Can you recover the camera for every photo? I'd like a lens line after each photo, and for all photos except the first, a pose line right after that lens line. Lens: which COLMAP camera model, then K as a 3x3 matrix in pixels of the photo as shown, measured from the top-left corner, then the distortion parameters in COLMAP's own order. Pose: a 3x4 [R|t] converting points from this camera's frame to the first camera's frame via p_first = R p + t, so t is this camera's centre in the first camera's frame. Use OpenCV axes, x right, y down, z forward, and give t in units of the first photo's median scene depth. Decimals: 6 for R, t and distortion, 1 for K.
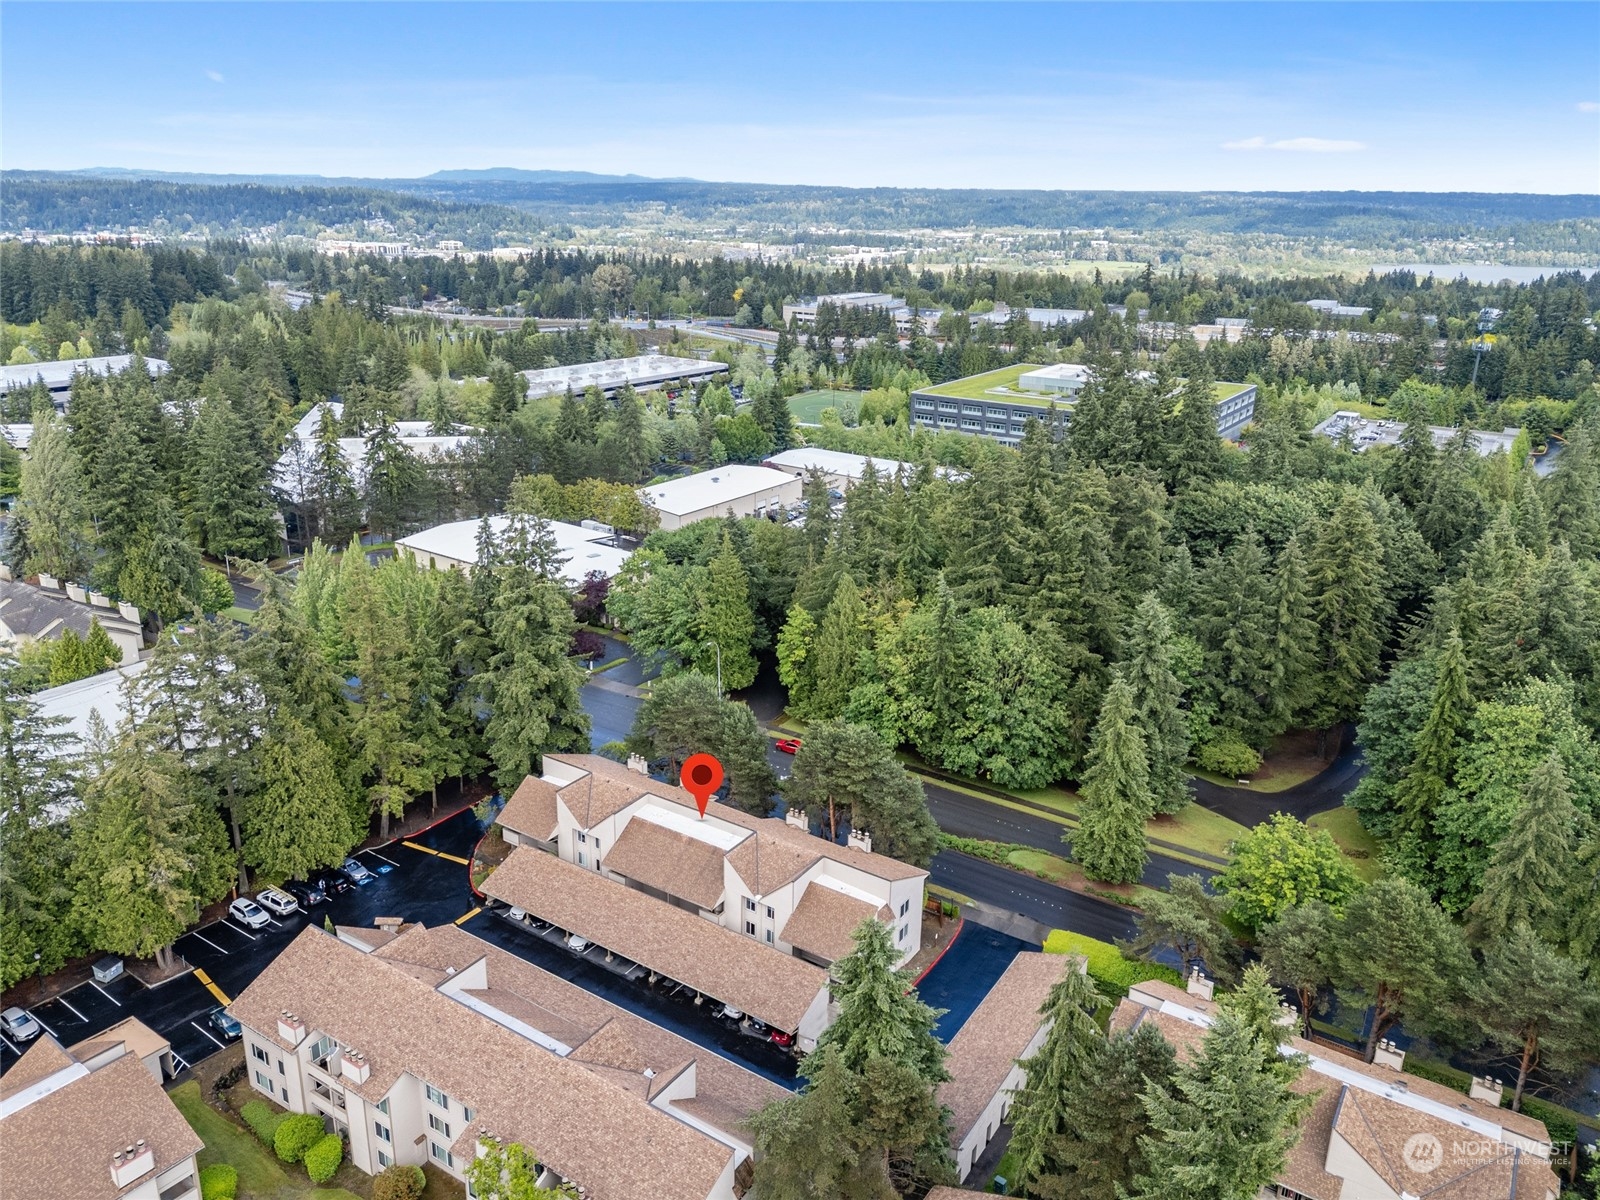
lens RADIAL K [[1167.7, 0, 800.0], [0, 1167.7, 580.3], [0, 0, 1]] dist [0.104184, -0.100685]
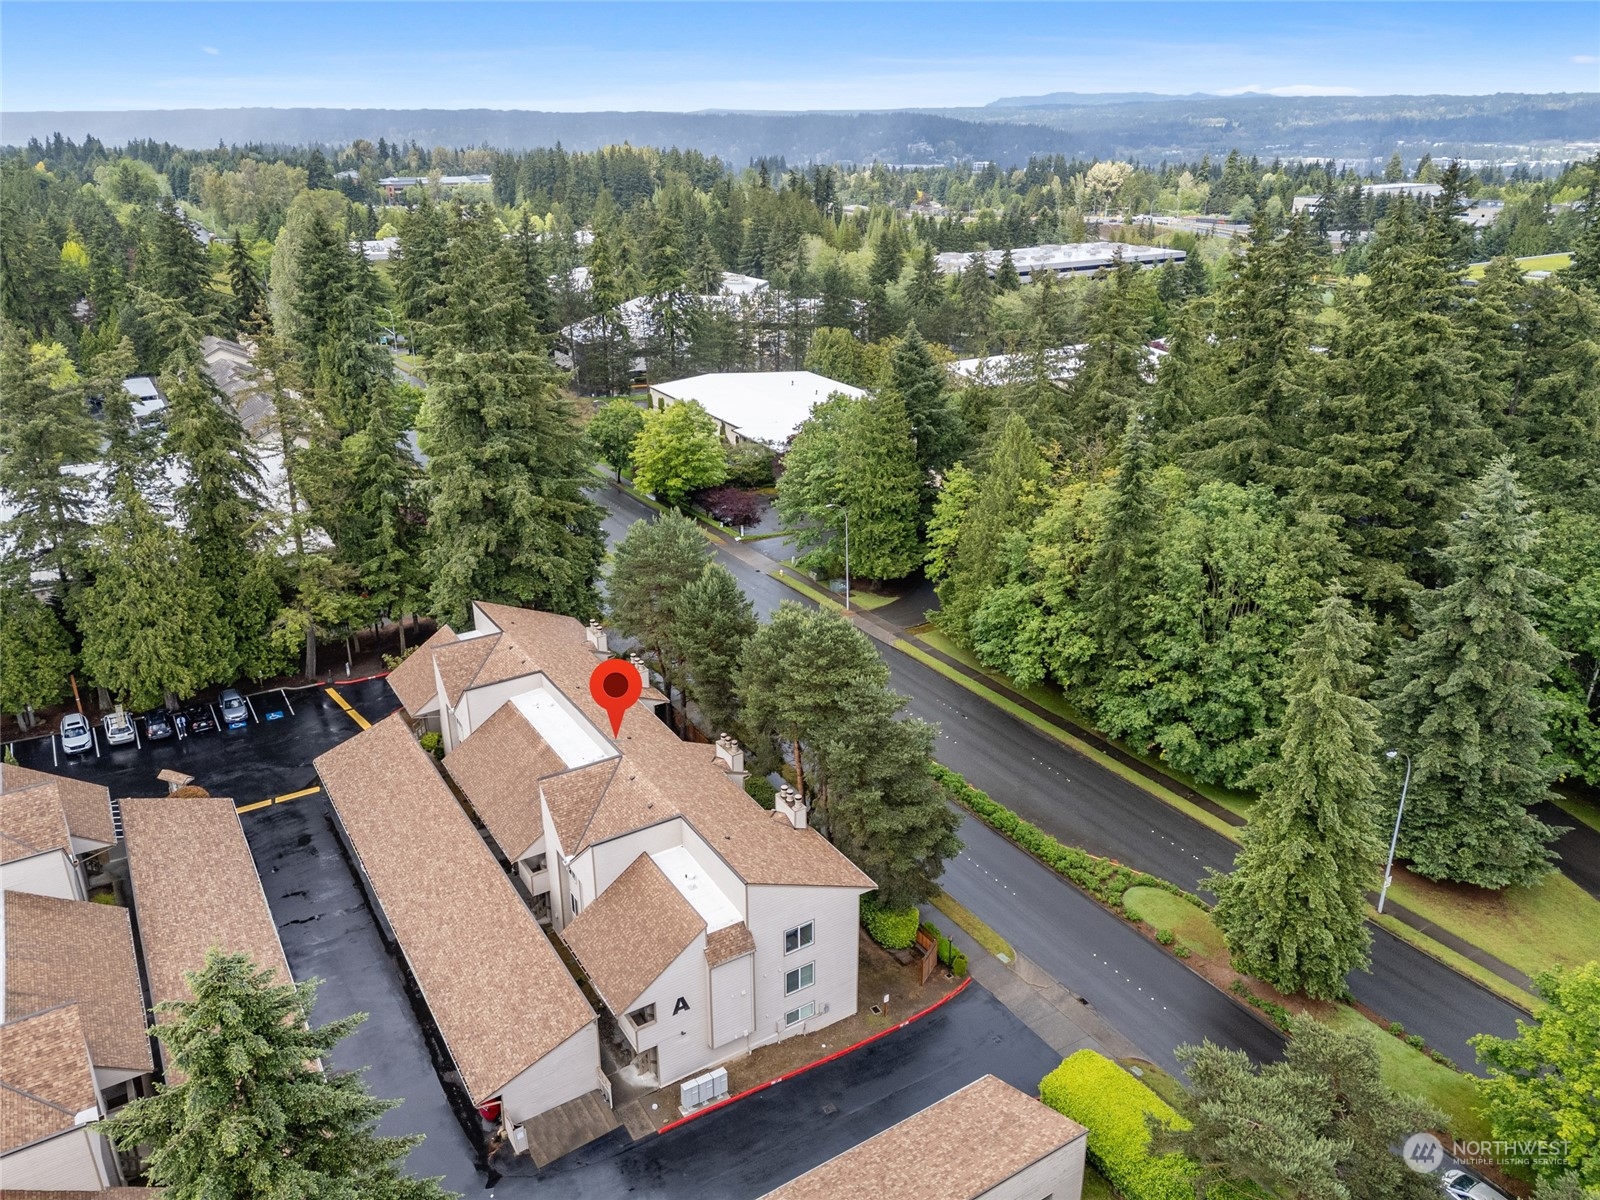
lens RADIAL K [[1167.7, 0, 800.0], [0, 1167.7, 580.3], [0, 0, 1]] dist [0.104184, -0.100685]
pose [[0.908077, 0.130898, -0.397821, 0.218218], [-0.108296, 0.990985, 0.078871, 0.050365], [0.404558, -0.028539, 0.914067, 0.373054]]
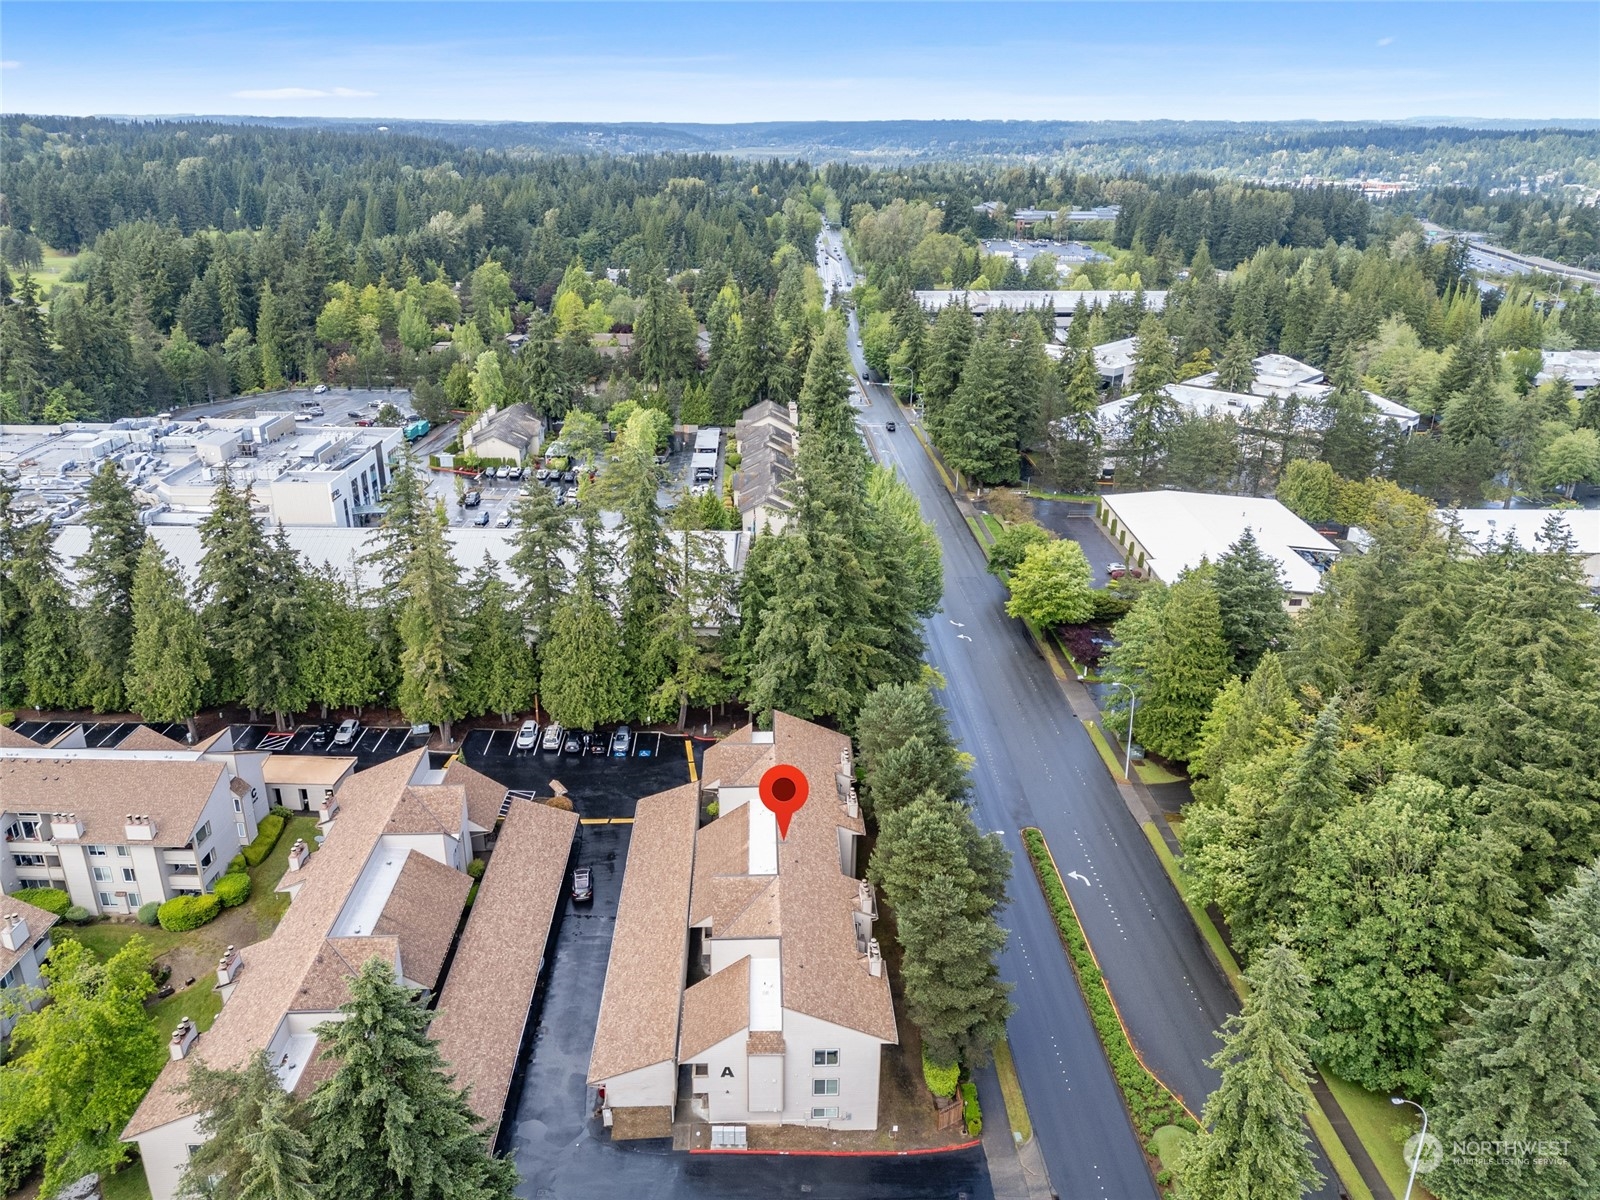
lens RADIAL K [[1167.7, 0, 800.0], [0, 1167.7, 580.3], [0, 0, 1]] dist [0.104184, -0.100685]
pose [[0.580072, 0.280788, -0.764640, 0.429961], [-0.250999, 0.954648, 0.160149, -0.096191], [0.774930, 0.099026, 0.624242, 0.367093]]
